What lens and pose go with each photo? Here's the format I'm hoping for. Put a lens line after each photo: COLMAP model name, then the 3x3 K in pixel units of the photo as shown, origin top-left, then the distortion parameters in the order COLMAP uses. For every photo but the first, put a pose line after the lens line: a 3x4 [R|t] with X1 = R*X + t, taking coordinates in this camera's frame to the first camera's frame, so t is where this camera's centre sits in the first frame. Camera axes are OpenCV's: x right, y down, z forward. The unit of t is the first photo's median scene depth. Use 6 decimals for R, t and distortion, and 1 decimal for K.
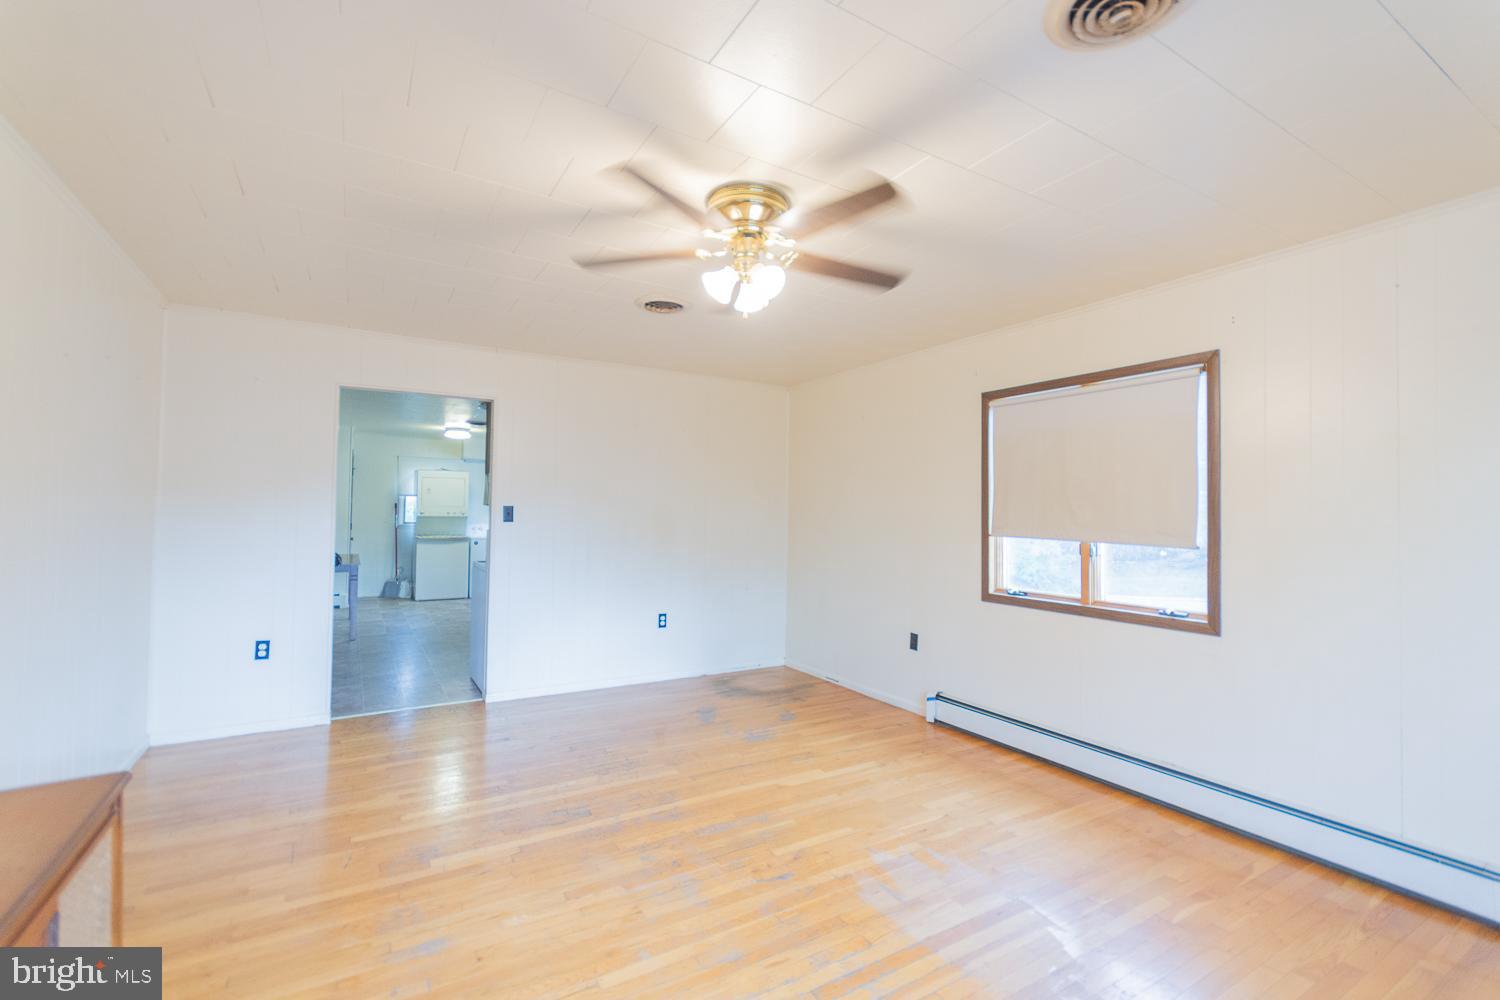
lens RADIAL K [[651.5, 0, 752.6], [0, 651.5, 503.6], [0, 0, 1]] dist [-0.002210, -0.000683]
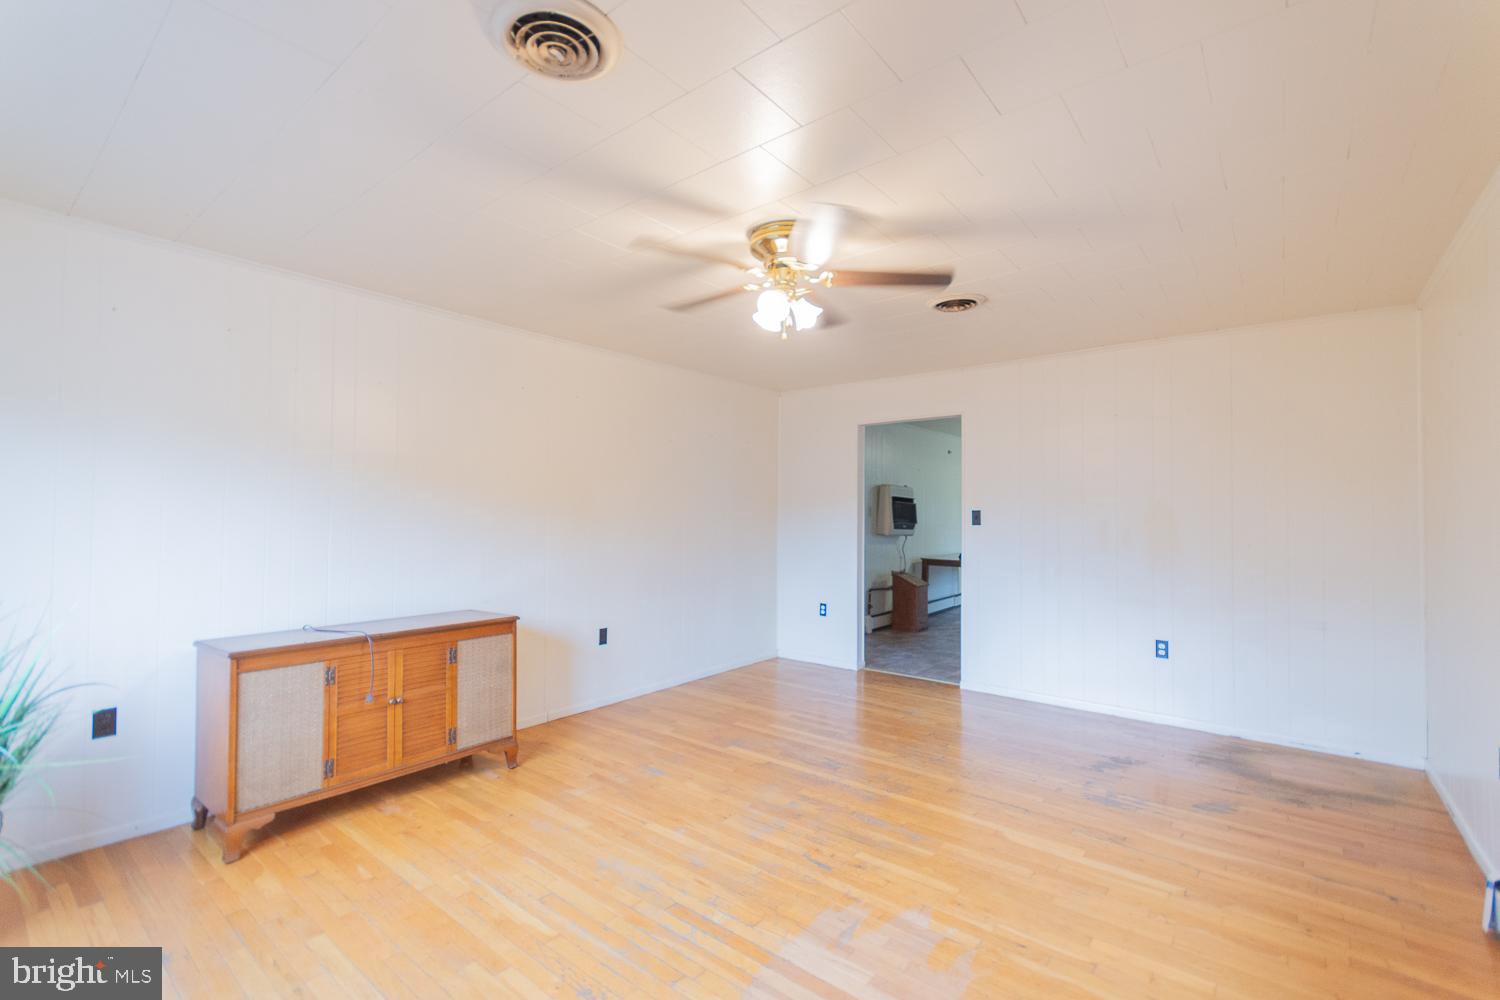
lens RADIAL K [[651.6, 0, 750.0], [0, 651.6, 500.0], [0, 0, 1]] dist [0.003252, 0.000365]
pose [[0.344212, -0.031522, -0.938362, 0.699885], [0.017322, 0.999479, -0.027221, 0.011981], [0.938732, -0.006885, 0.344579, 0.375293]]
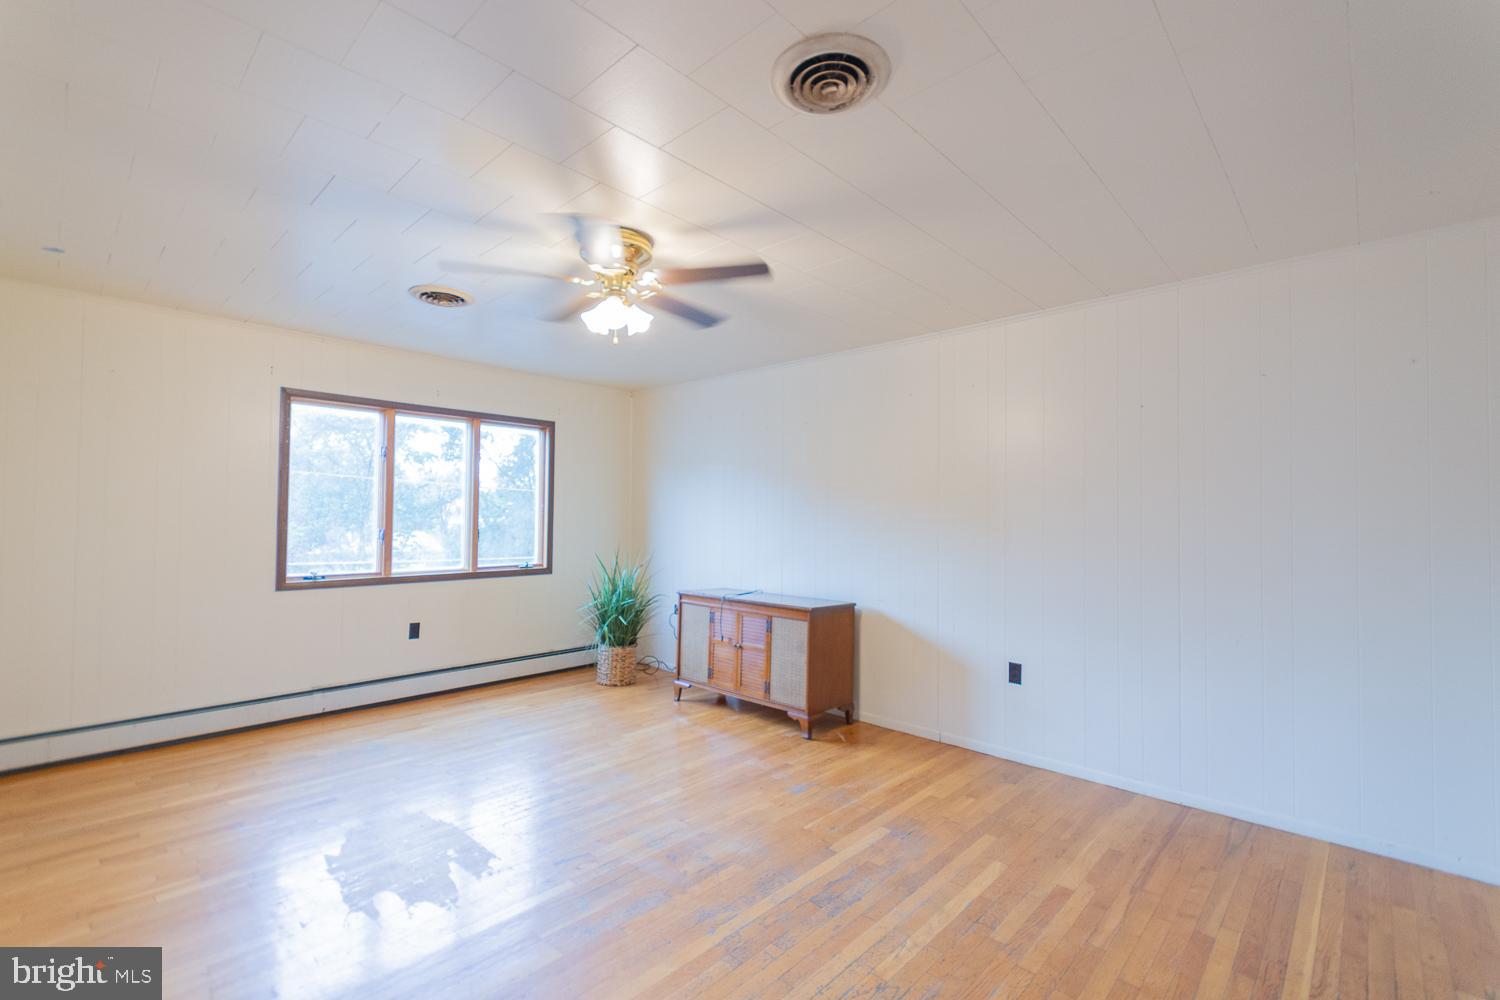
lens RADIAL K [[651.5, 0, 752.6], [0, 651.5, 503.6], [0, 0, 1]] dist [-0.002210, -0.000683]
pose [[-0.961430, -0.026975, -0.273723, 0.042380], [-0.015112, 0.998856, -0.045358, 0.025711], [0.274634, -0.039472, -0.960738, 1.480986]]
